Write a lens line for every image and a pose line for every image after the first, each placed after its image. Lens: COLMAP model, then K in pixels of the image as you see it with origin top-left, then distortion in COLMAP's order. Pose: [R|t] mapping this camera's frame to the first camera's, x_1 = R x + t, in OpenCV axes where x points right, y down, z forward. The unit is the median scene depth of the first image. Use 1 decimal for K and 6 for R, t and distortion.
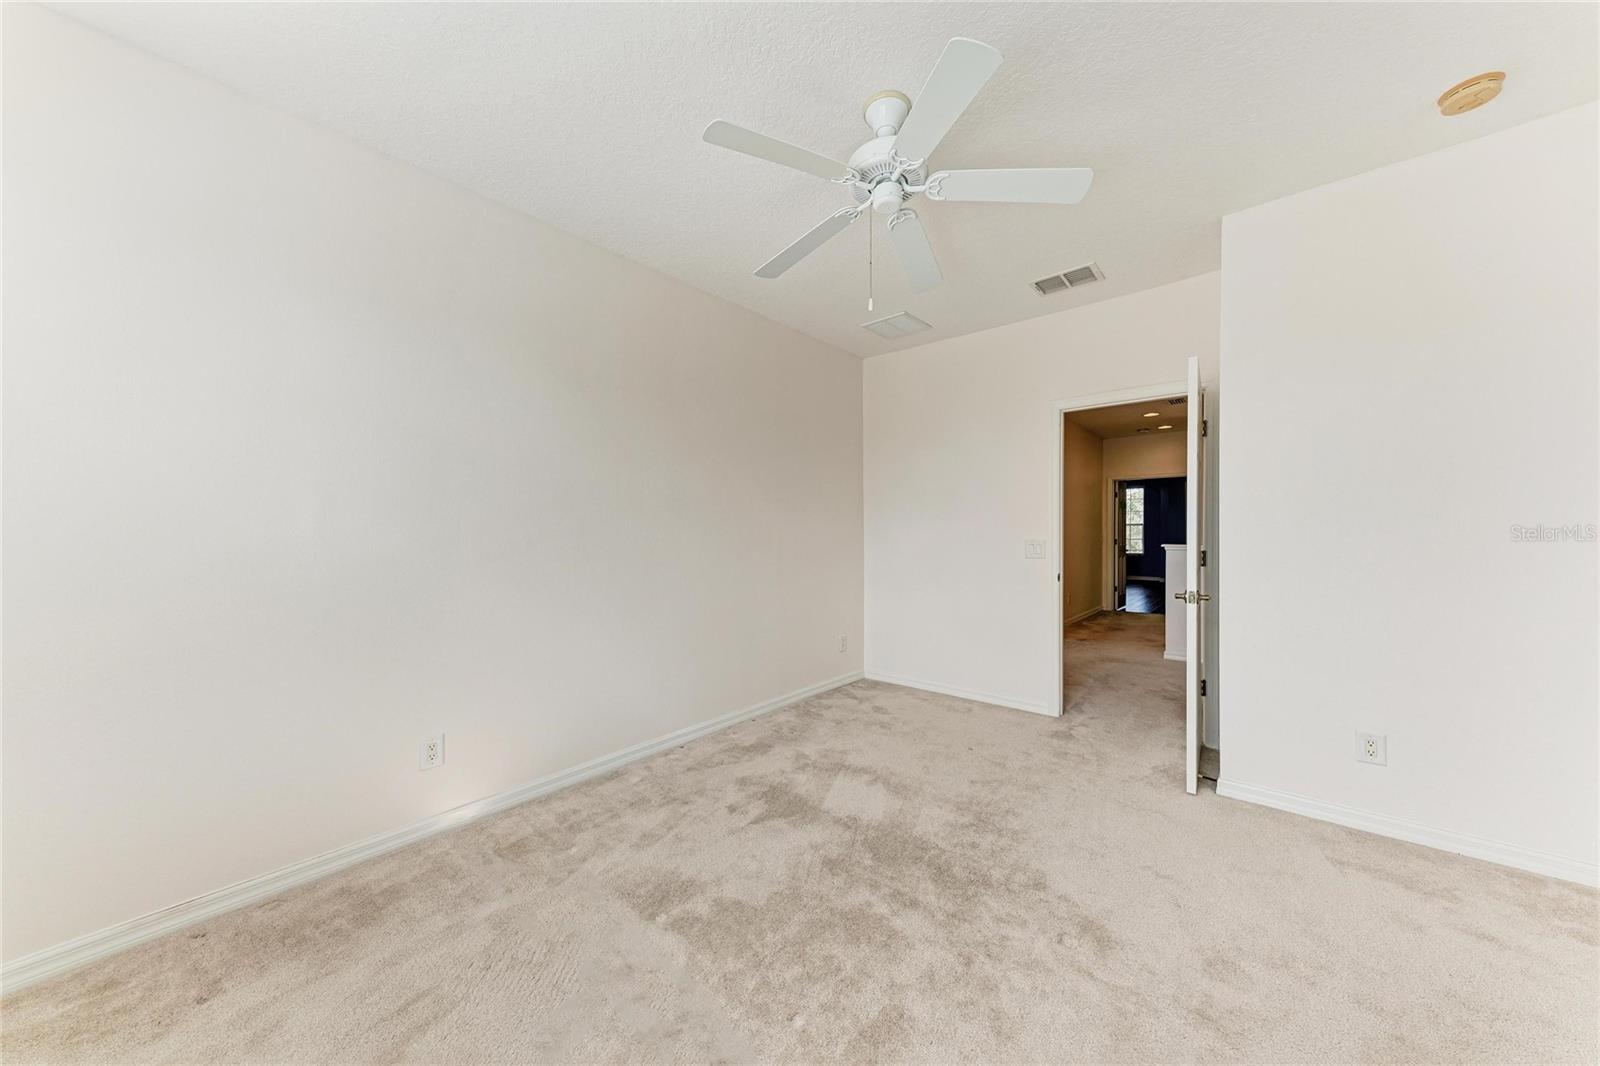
lens RADIAL K [[539.4, 0, 800.8], [0, 539.4, 535.2], [0, 0, 1]] dist [0.026750, -0.005743]
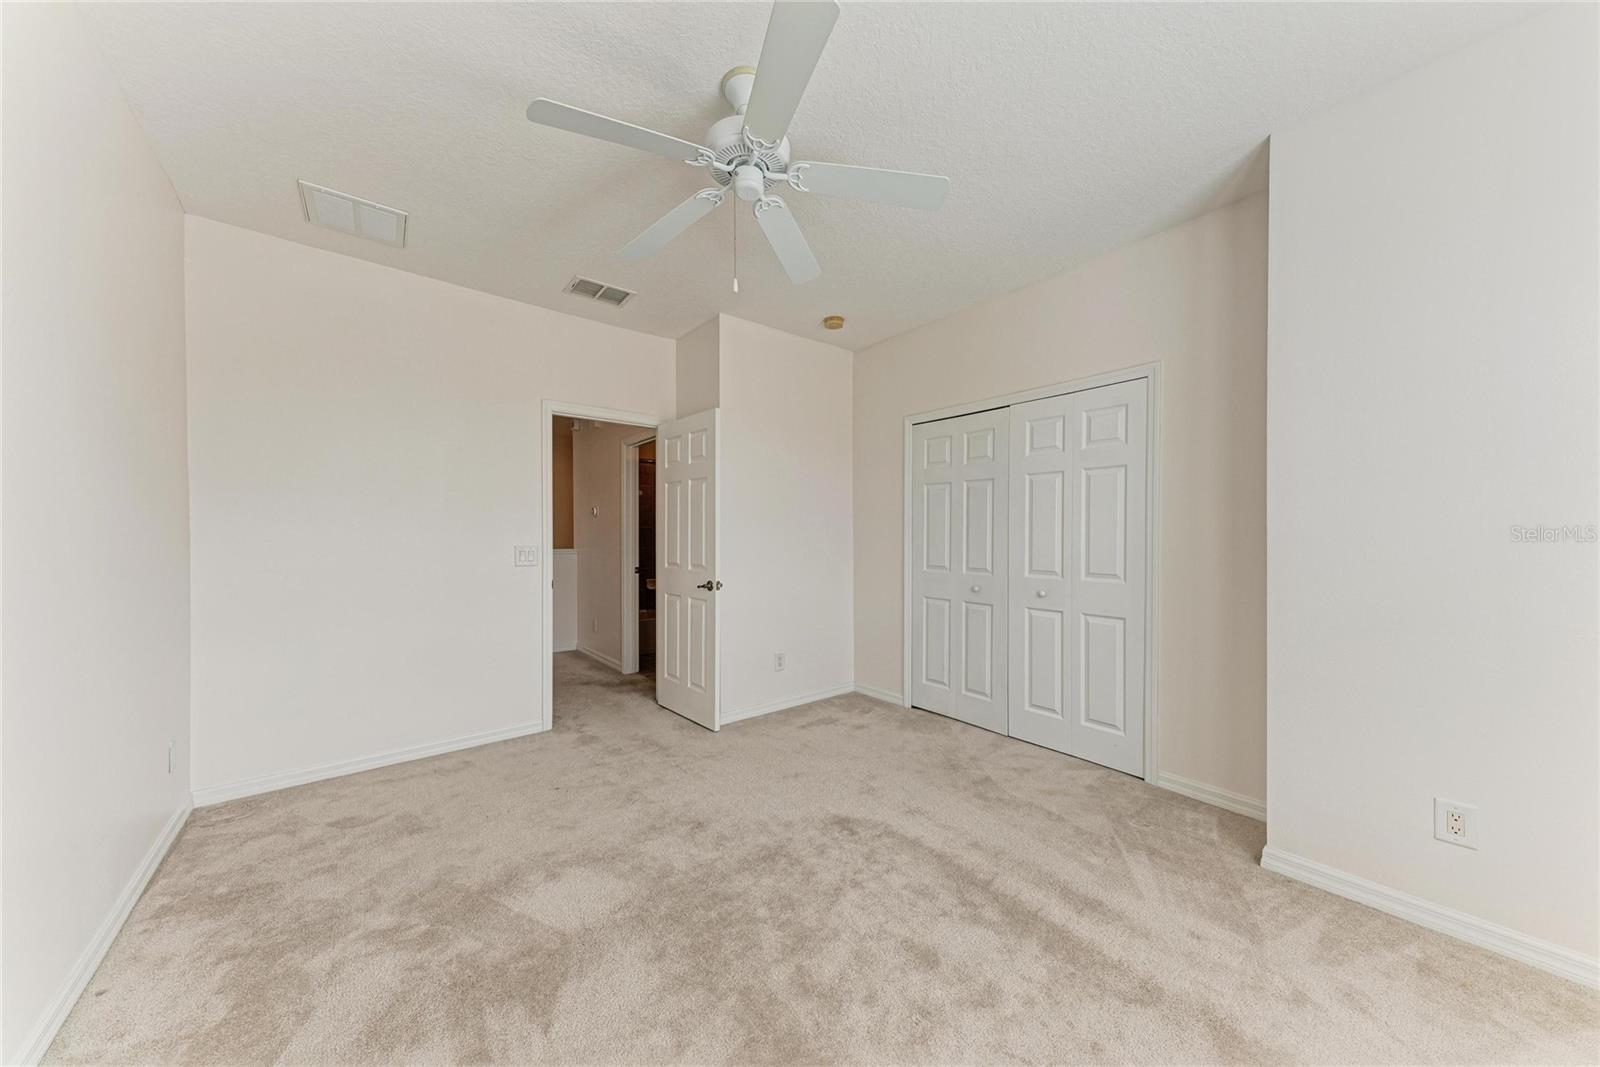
lens RADIAL K [[539.4, 0, 800.8], [0, 539.4, 535.7], [0, 0, 1]] dist [0.026750, -0.005743]
pose [[0.181935, 0.007392, 0.983283, -0.416571], [0.004100, 0.999957, -0.008276, 0.001741], [-0.983302, 0.005537, 0.181897, 0.408377]]
